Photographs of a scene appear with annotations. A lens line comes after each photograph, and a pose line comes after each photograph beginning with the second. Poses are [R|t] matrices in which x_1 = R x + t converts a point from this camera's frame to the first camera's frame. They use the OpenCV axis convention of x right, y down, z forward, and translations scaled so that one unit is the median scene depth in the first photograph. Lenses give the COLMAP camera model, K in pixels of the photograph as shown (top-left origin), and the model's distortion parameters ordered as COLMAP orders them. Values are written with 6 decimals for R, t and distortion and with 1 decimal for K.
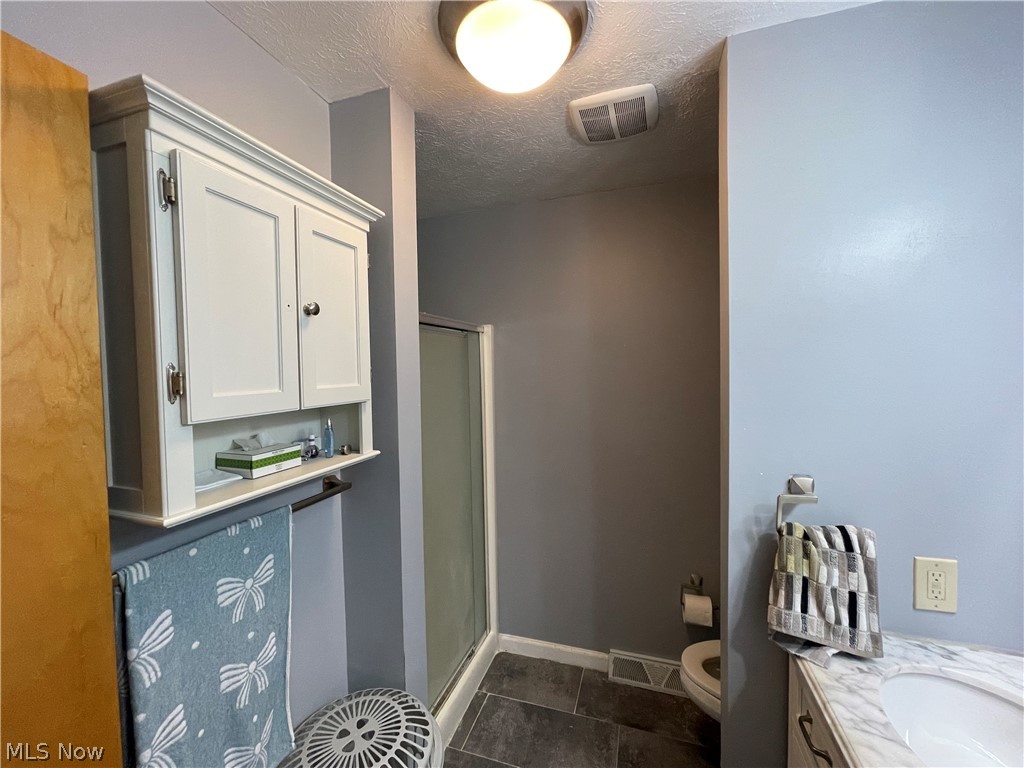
lens RADIAL K [[414.6, 0, 510.1], [0, 414.6, 379.6], [0, 0, 1]] dist [-0.001424, -0.000674]
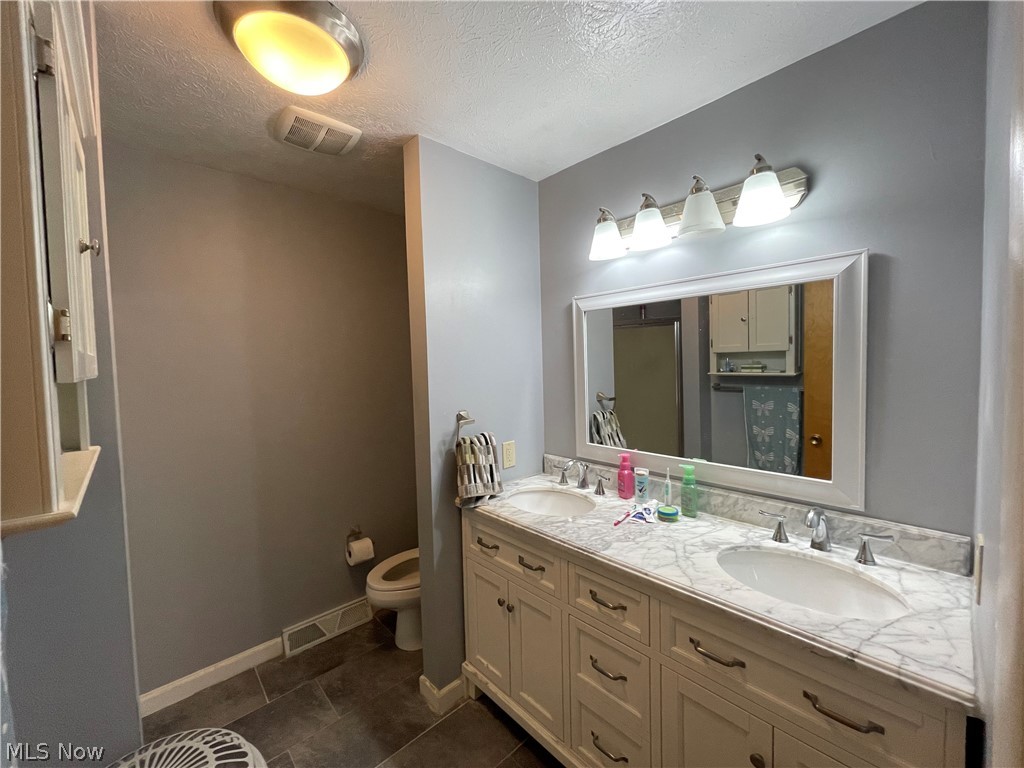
lens RADIAL K [[414.6, 0, 515.4], [0, 414.6, 381.9], [0, 0, 1]] dist [-0.001424, -0.000674]
pose [[0.469734, -0.034173, 0.882146, -0.772456], [0.046236, 0.998831, 0.014073, 0.101933], [-0.881596, 0.034176, 0.470765, -0.022651]]
